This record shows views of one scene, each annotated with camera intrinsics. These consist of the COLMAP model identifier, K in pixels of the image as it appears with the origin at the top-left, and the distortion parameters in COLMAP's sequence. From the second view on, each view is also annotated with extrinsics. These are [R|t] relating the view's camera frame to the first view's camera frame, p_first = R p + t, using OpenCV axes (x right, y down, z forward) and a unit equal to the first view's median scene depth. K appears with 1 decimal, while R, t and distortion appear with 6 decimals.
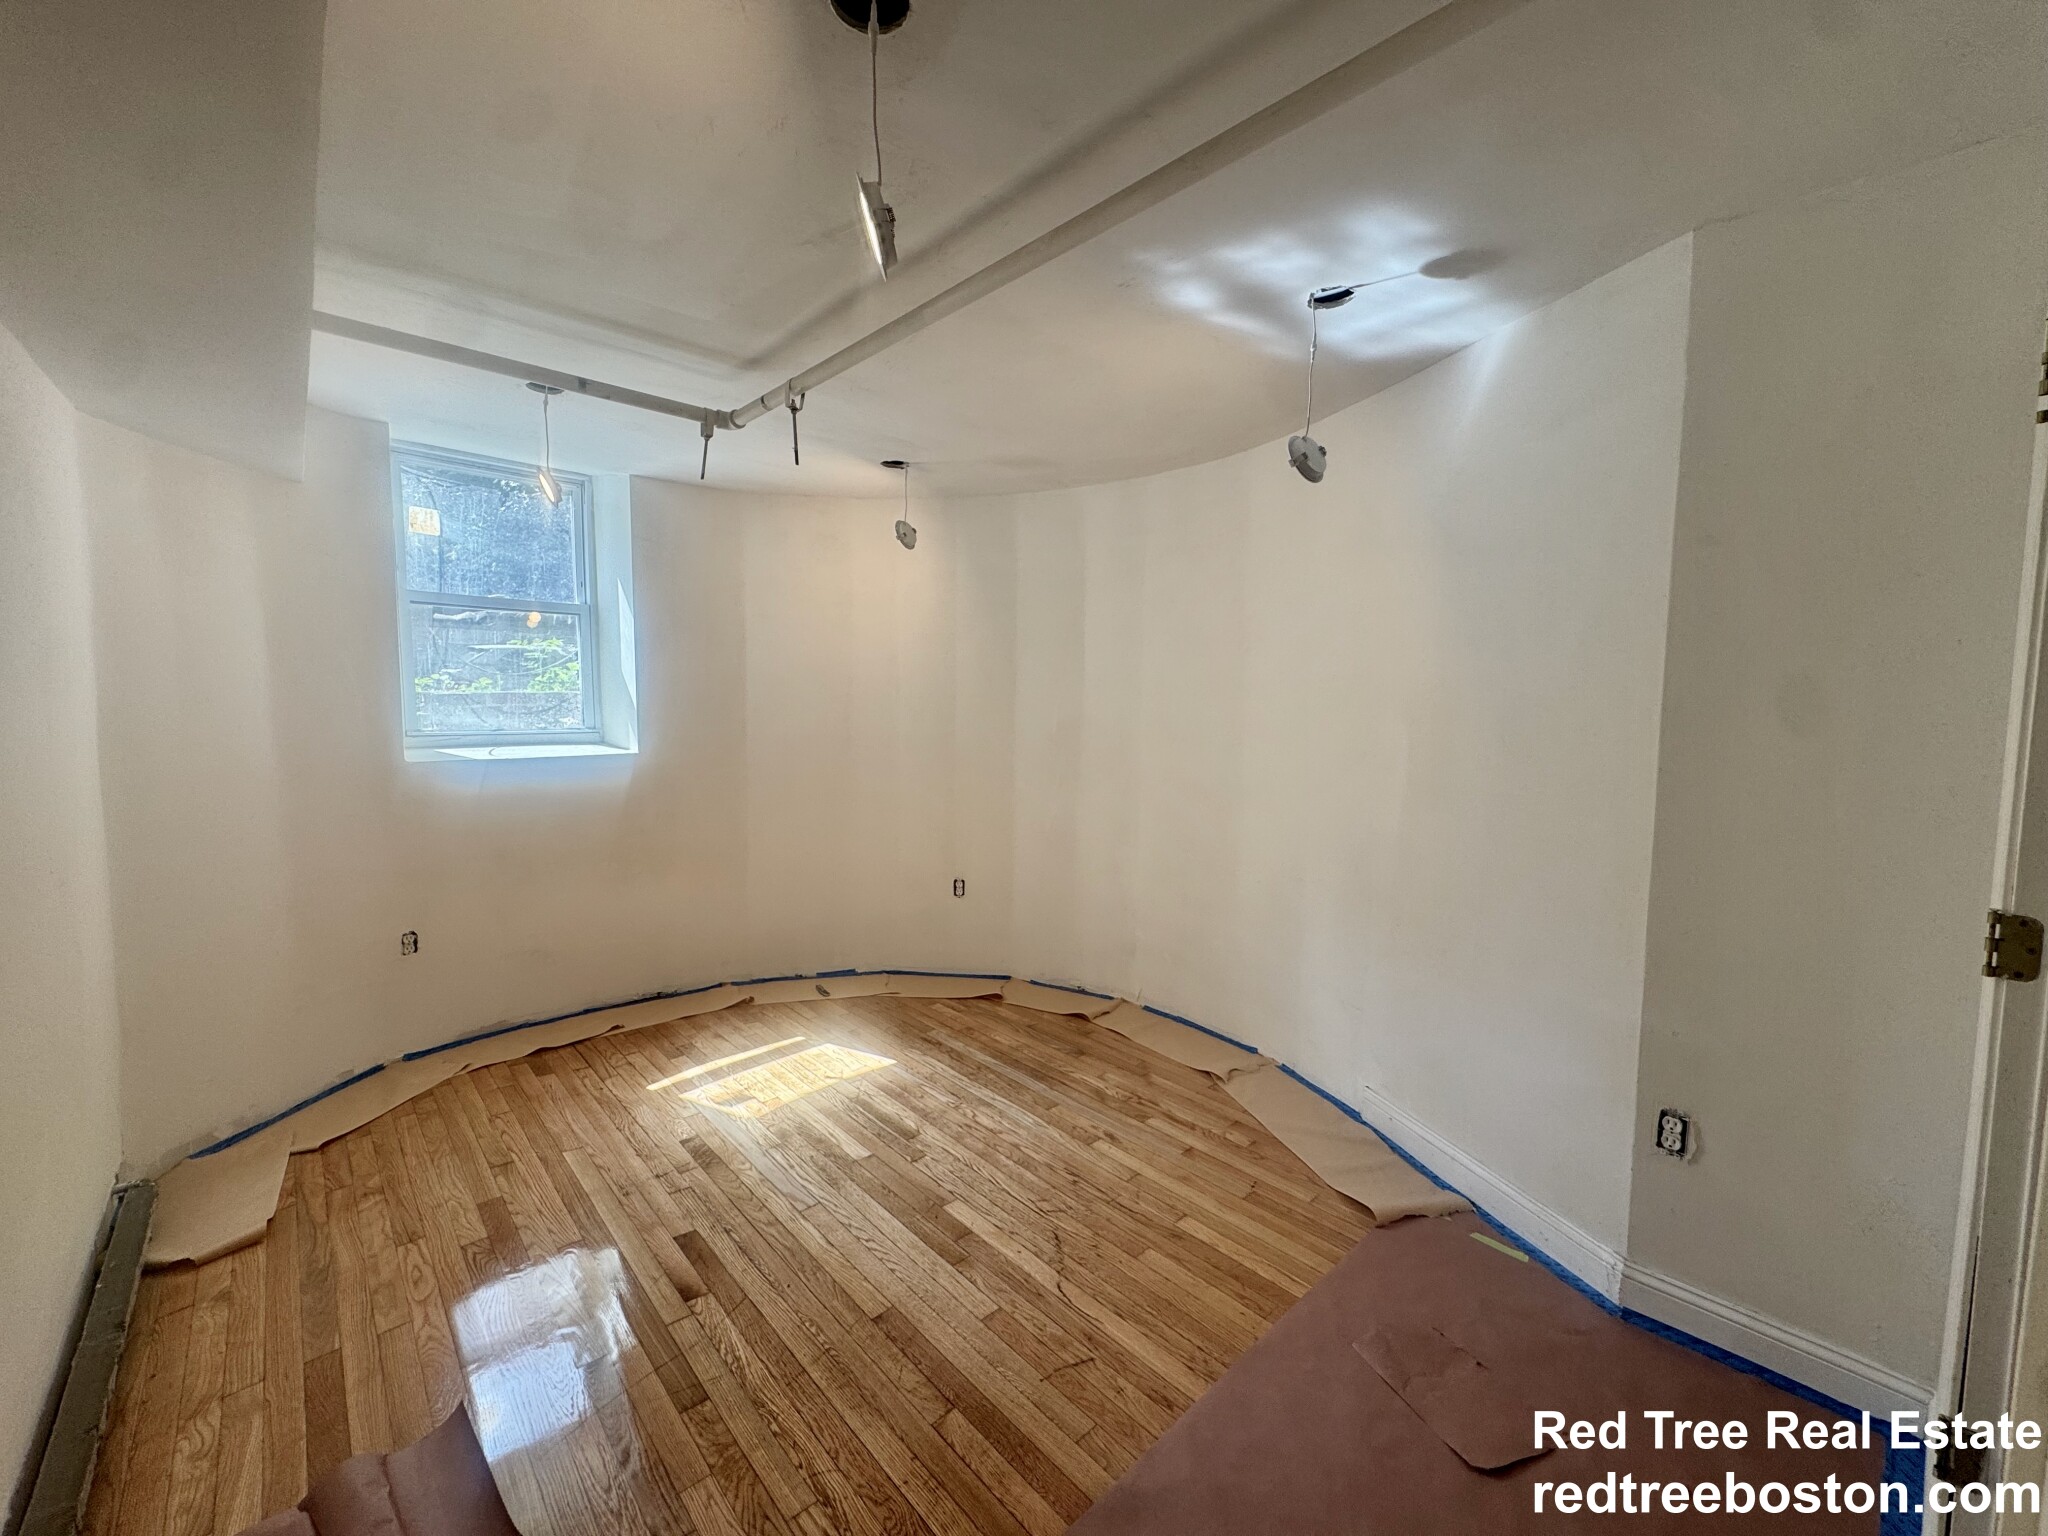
lens RADIAL K [[817.8, 0, 1025.2], [0, 817.8, 766.7], [0, 0, 1]] dist [-0.004171, 0.001297]
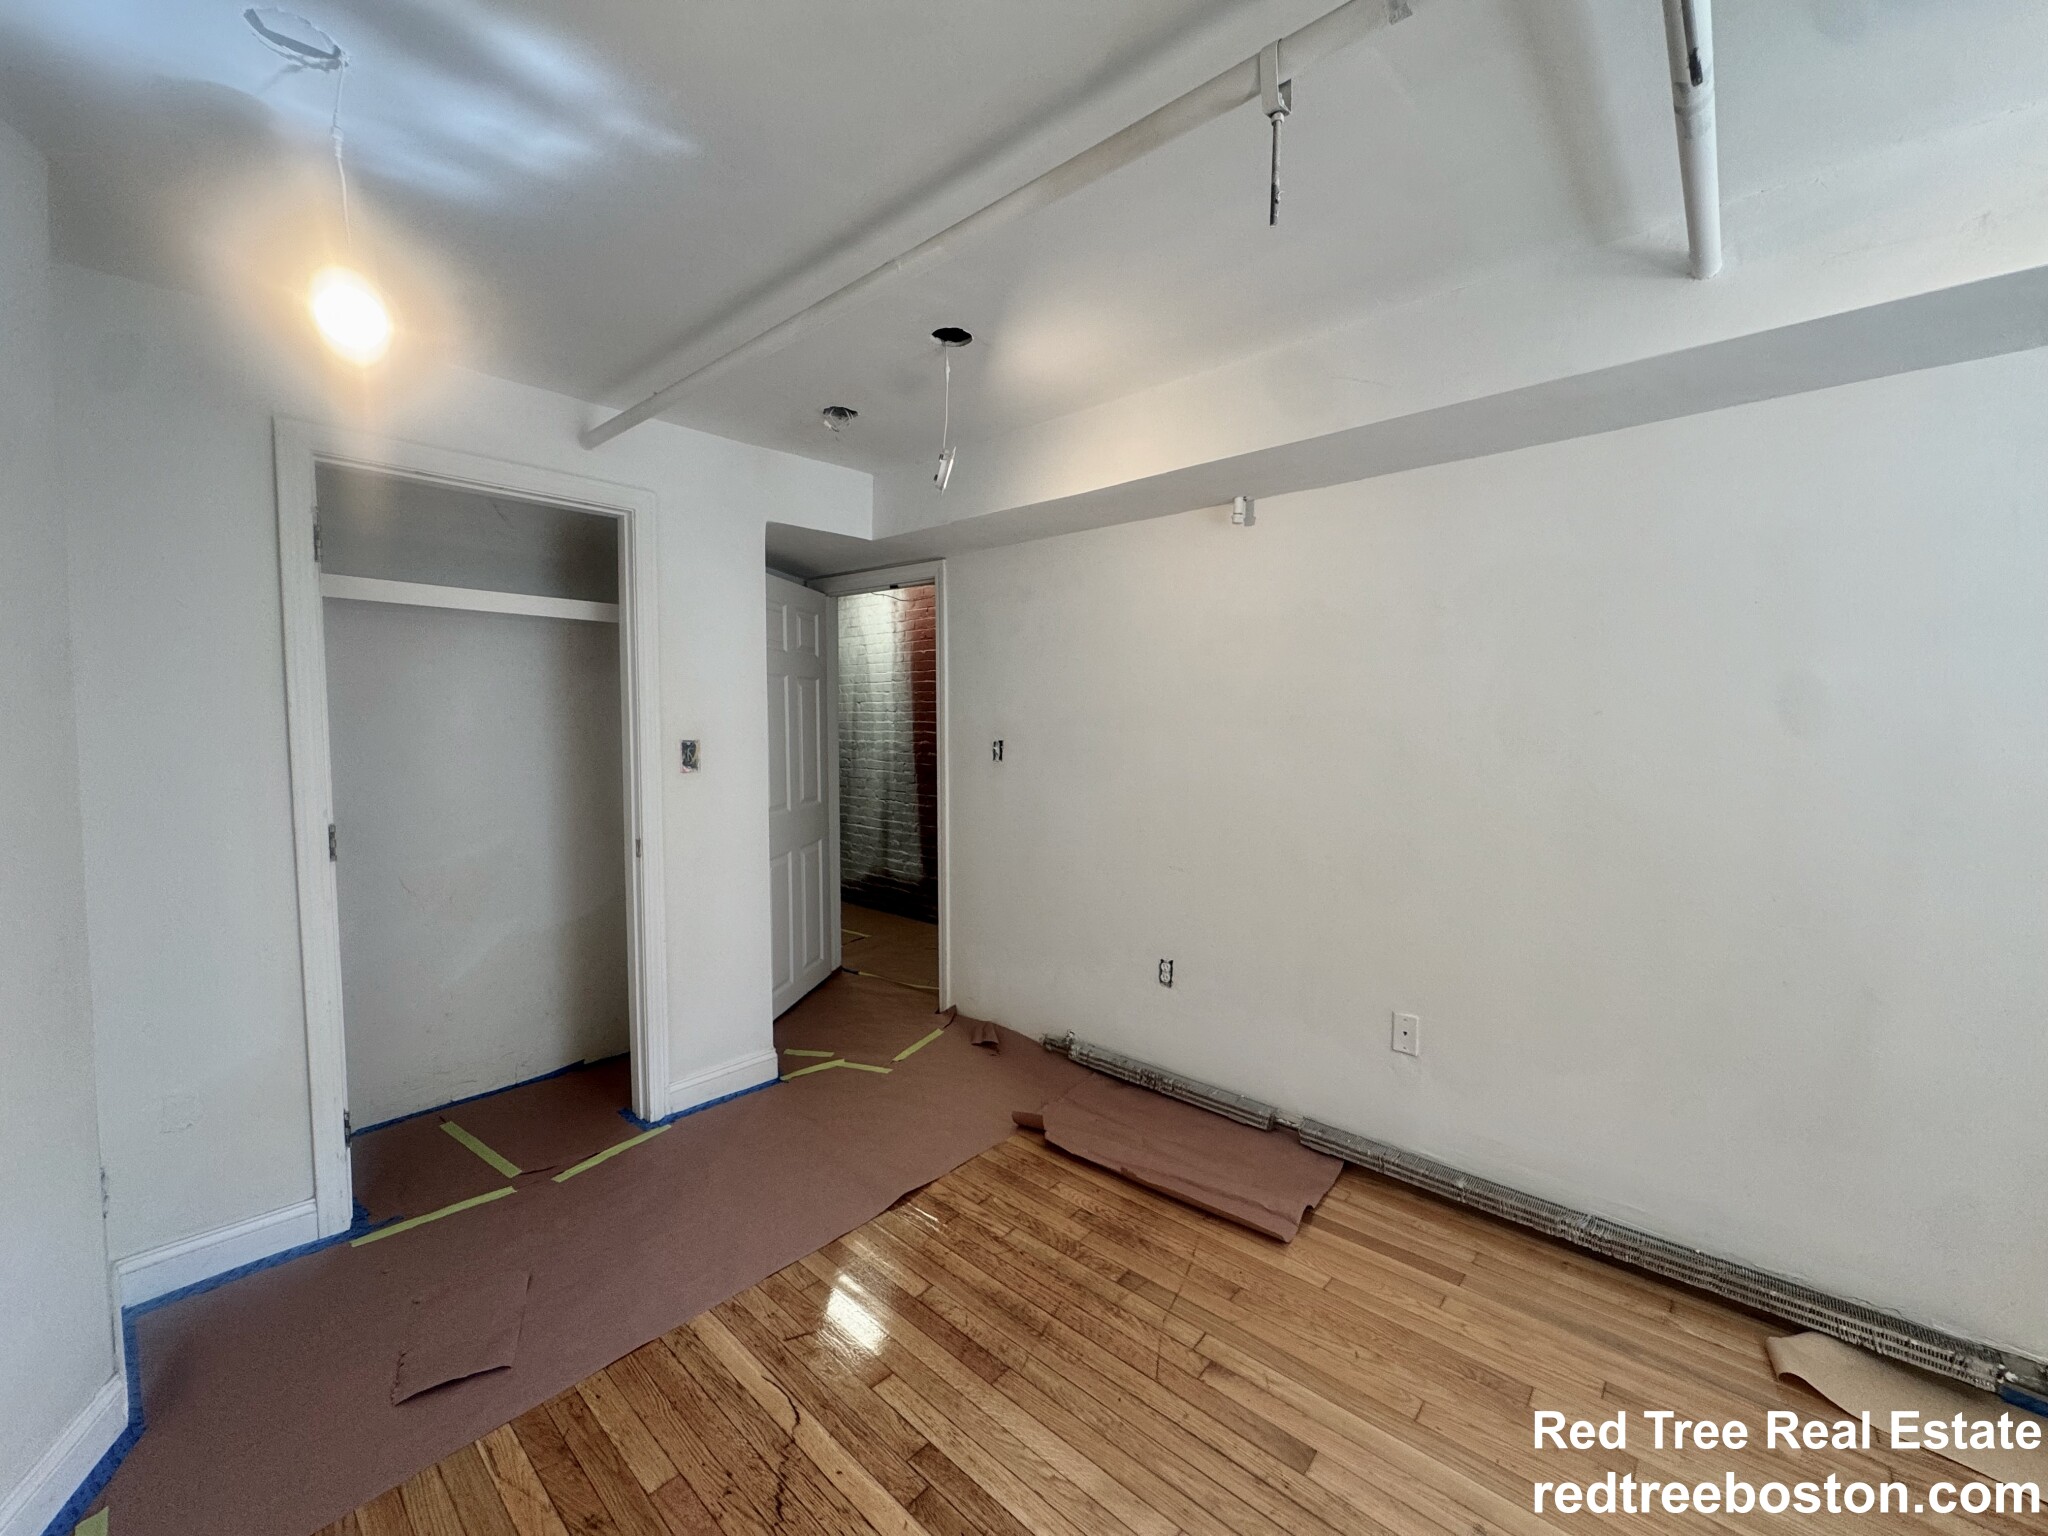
lens RADIAL K [[817.8, 0, 1027.6], [0, 817.8, 771.9], [0, 0, 1]] dist [-0.004171, 0.001297]
pose [[-0.994741, -0.005880, -0.102249, -0.111902], [-0.020388, 0.989738, 0.141435, -0.148969], [0.100368, 0.142776, -0.984653, 1.910801]]
